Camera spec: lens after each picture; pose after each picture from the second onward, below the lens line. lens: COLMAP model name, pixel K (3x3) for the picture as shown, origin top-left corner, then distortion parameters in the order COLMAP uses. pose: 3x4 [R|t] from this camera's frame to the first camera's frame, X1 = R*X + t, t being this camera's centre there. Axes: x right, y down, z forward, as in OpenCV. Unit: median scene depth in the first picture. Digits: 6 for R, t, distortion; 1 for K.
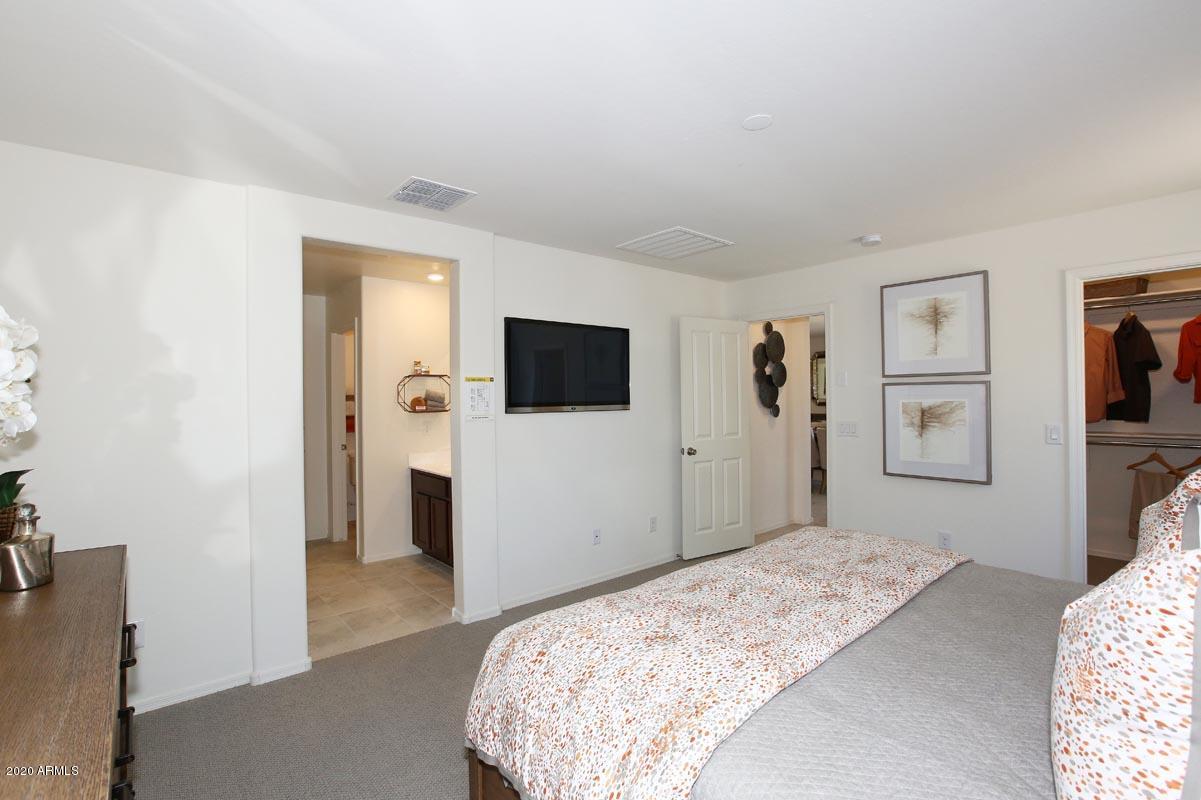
lens RADIAL K [[544.4, 0, 600.5], [0, 544.4, 400.0], [0, 0, 1]] dist [-0.050536, 0.018322]
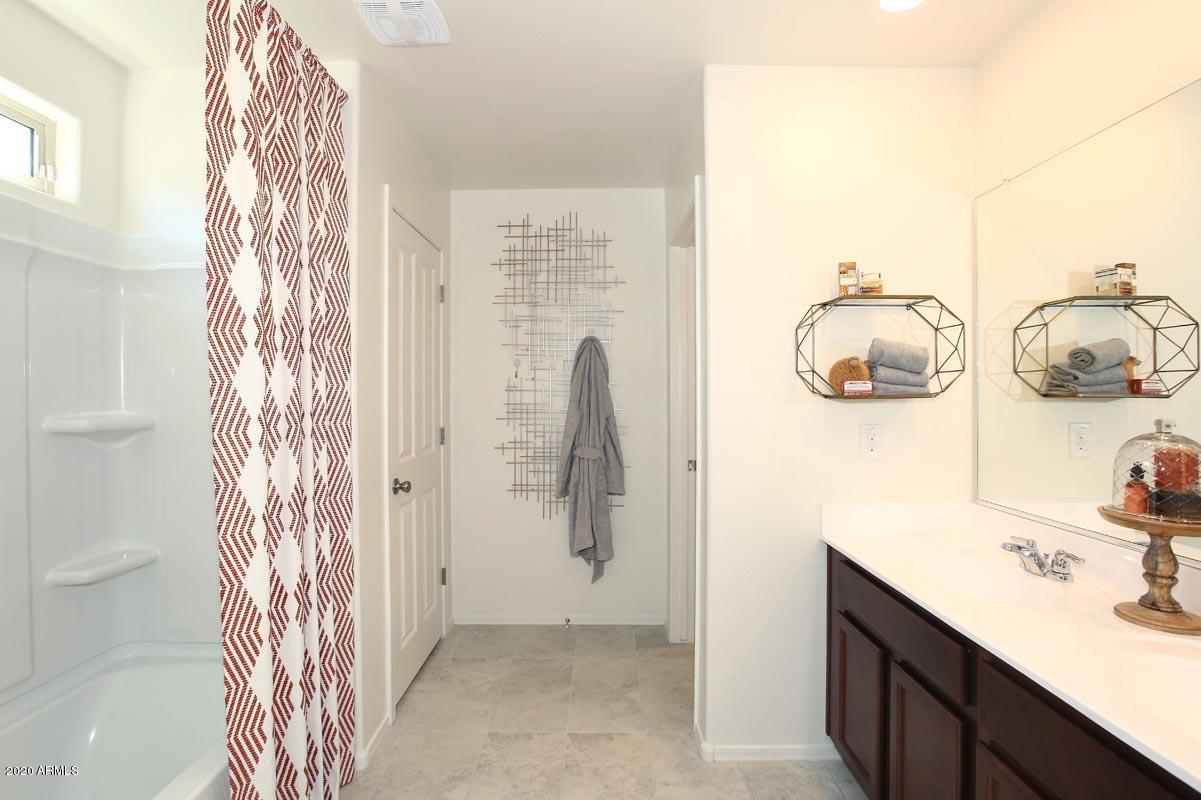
lens RADIAL K [[544.4, 0, 600.5], [0, 544.4, 400.0], [0, 0, 1]] dist [-0.050536, 0.018322]
pose [[0.770313, 0.010473, -0.637580, -0.232099], [-0.004506, 0.999930, 0.010981, 0.020260], [0.637650, -0.005586, 0.770306, 0.604332]]
